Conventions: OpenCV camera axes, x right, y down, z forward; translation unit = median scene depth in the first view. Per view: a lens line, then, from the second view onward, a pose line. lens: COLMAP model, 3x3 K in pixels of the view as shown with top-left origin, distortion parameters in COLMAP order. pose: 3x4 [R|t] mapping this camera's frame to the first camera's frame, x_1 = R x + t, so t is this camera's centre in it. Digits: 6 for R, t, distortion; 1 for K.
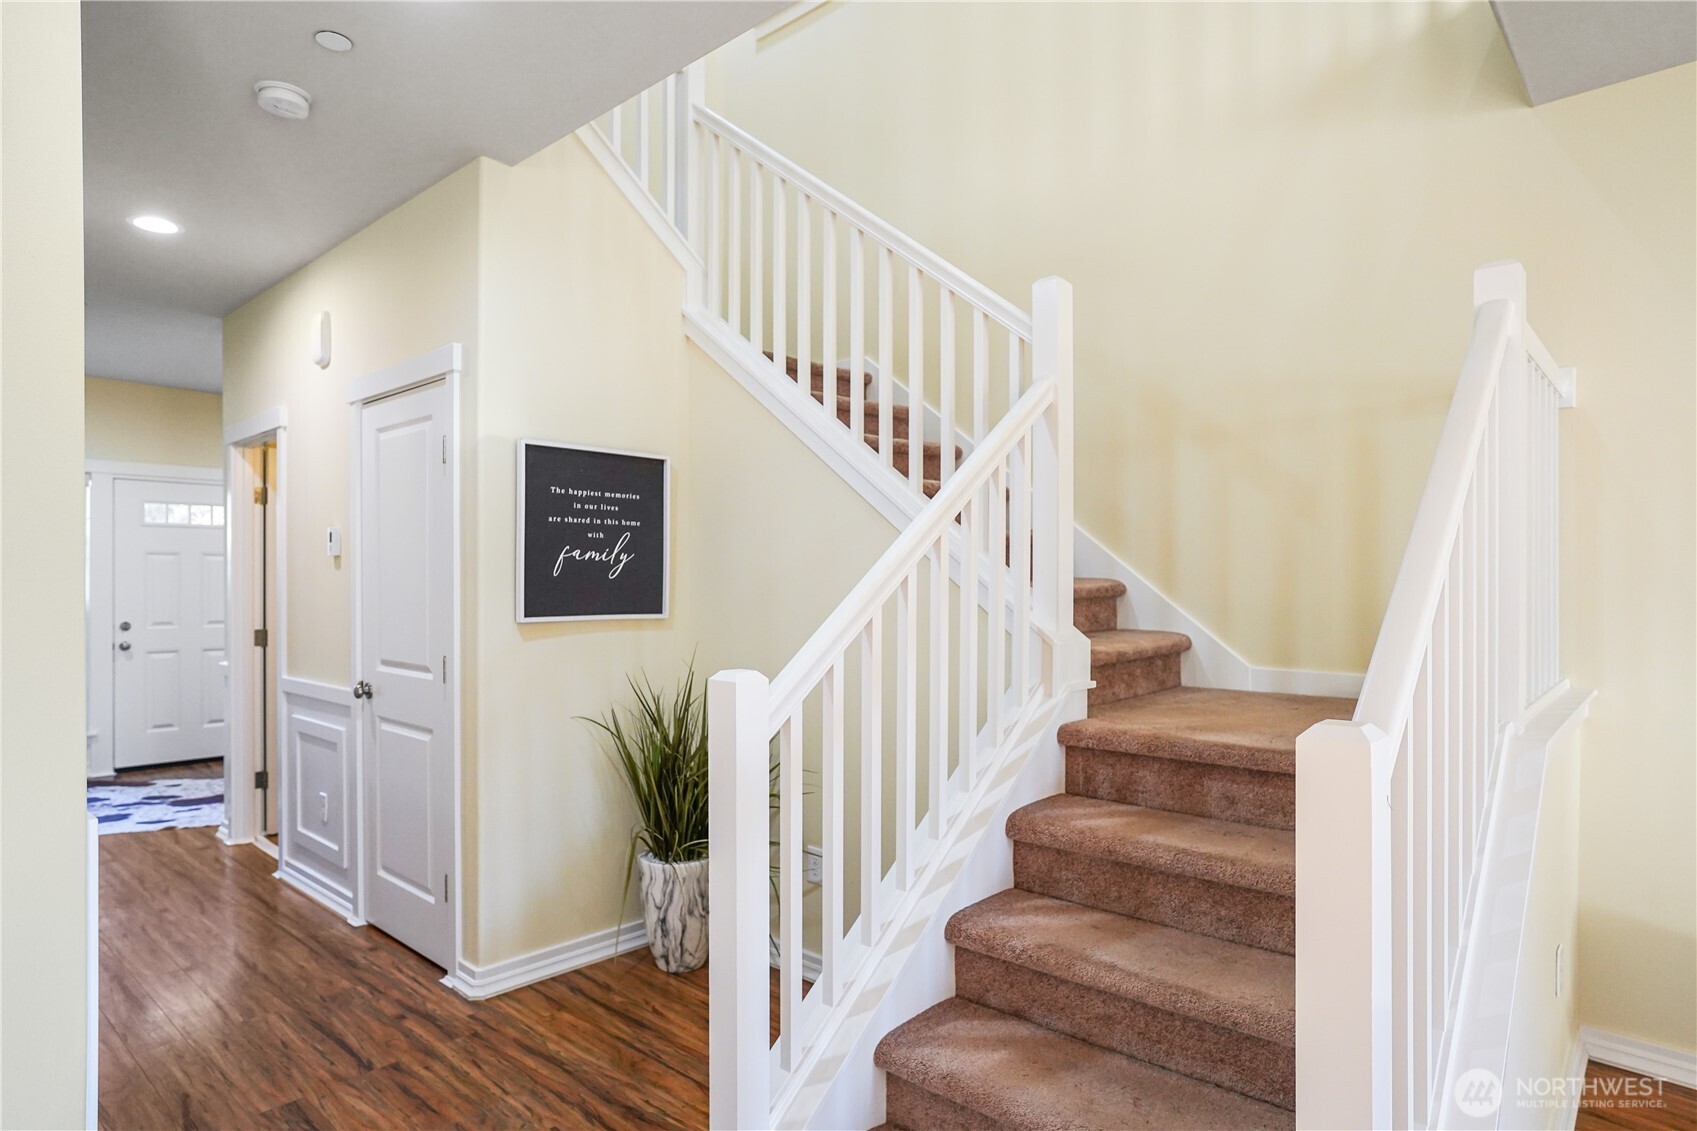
lens RADIAL K [[948.9, 0, 849.1], [0, 948.9, 573.3], [0, 0, 1]] dist [-0.001929, 0.000114]
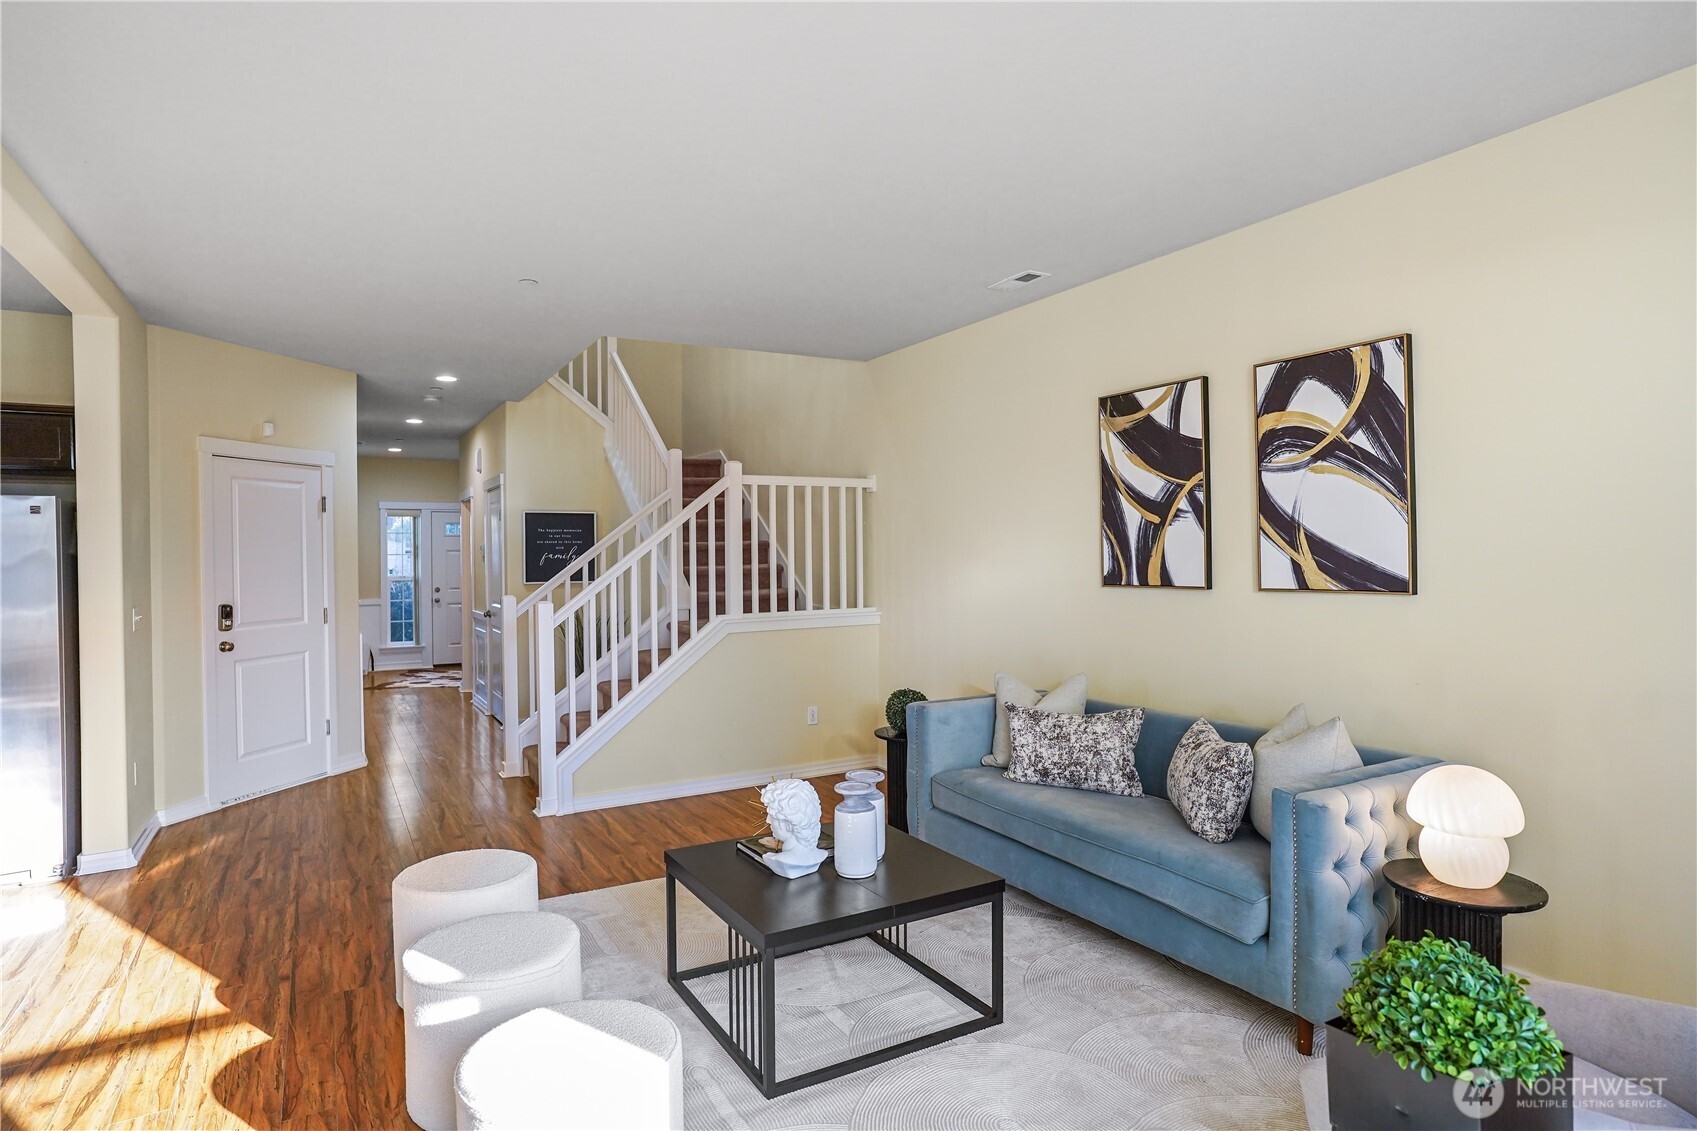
lens RADIAL K [[948.9, 0, 850.1], [0, 948.9, 560.8], [0, 0, 1]] dist [-0.001929, 0.000114]
pose [[0.946133, 0.002019, -0.323771, 1.180672], [-0.001116, 0.999995, 0.002974, -0.017087], [0.323775, -0.002452, 0.946131, -0.993402]]
